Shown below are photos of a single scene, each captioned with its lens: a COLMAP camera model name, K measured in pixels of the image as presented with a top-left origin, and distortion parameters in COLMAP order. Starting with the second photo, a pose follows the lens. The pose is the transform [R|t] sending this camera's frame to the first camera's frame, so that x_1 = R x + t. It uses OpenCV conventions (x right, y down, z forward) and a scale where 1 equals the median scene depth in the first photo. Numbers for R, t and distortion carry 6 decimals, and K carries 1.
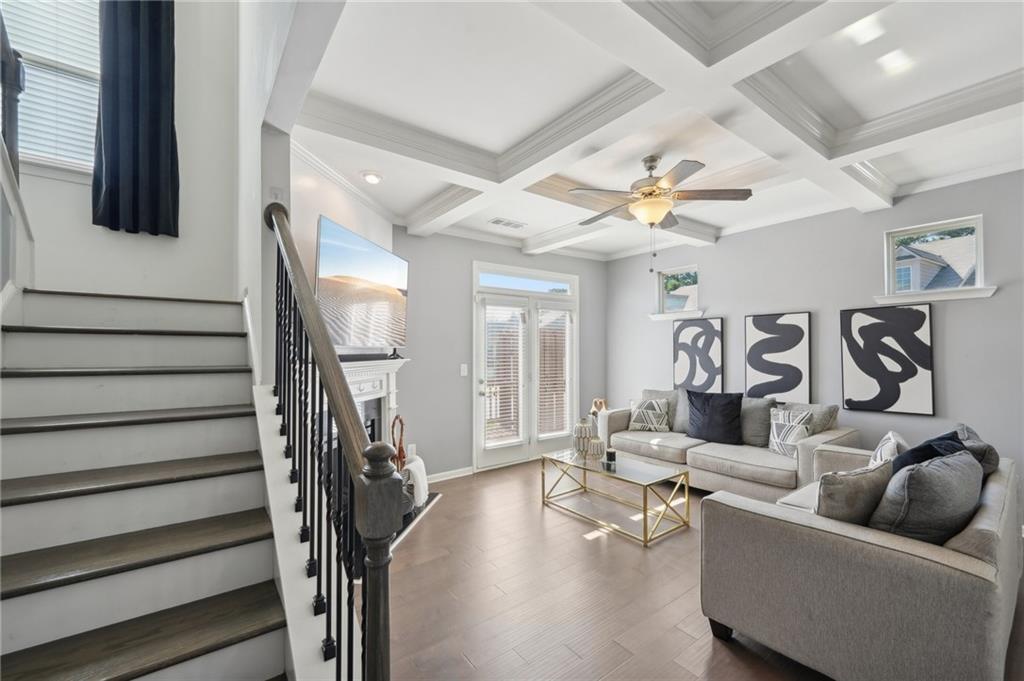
lens RADIAL K [[439.9, 0, 509.4], [0, 439.9, 344.4], [0, 0, 1]] dist [0.002169, -0.000236]
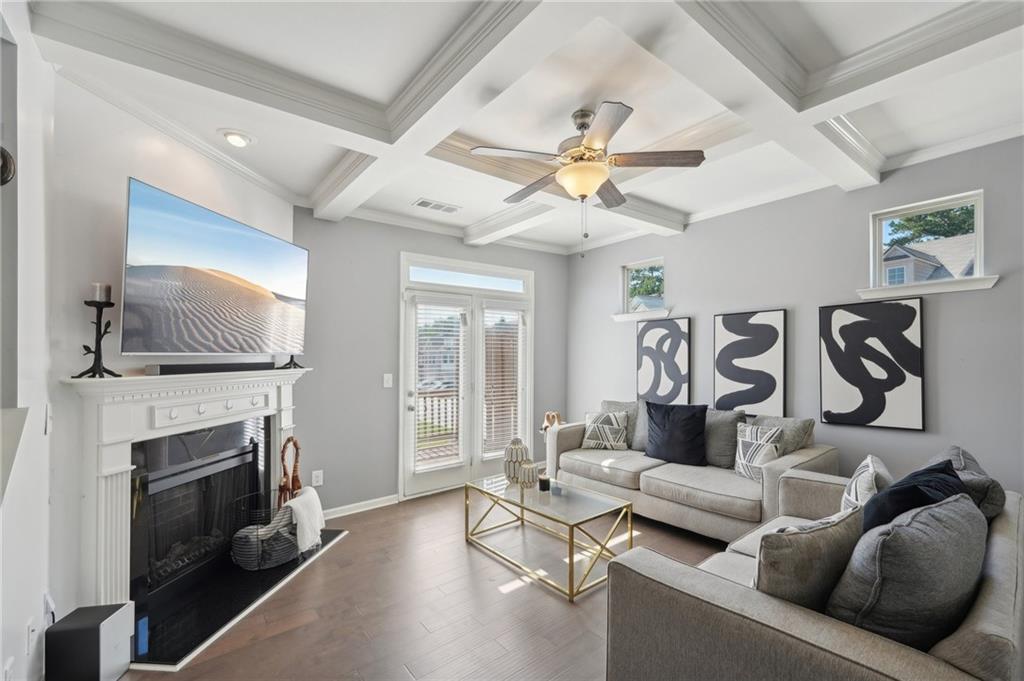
lens RADIAL K [[439.9, 0, 531.4], [0, 439.9, 360.8], [0, 0, 1]] dist [0.002169, -0.000236]
pose [[0.999370, -0.007824, 0.034626, 0.173628], [0.007031, 0.999711, 0.022970, 0.003274], [-0.034796, -0.022712, 0.999136, 0.175367]]
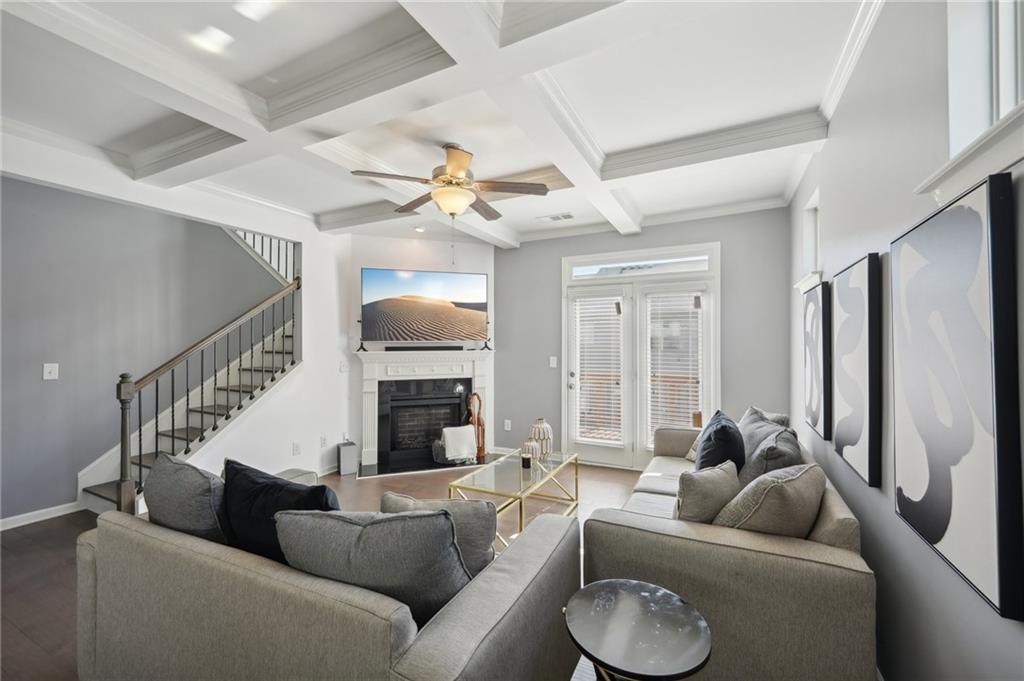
lens RADIAL K [[419.6, 0, 513.5], [0, 419.6, 334.2], [0, 0, 1]] dist [-0.004360, -0.000227]
pose [[0.422949, -0.014441, -0.906038, 0.959652], [0.013329, 0.999864, -0.009714, -0.000977], [0.906055, -0.007968, 0.423084, 0.589759]]
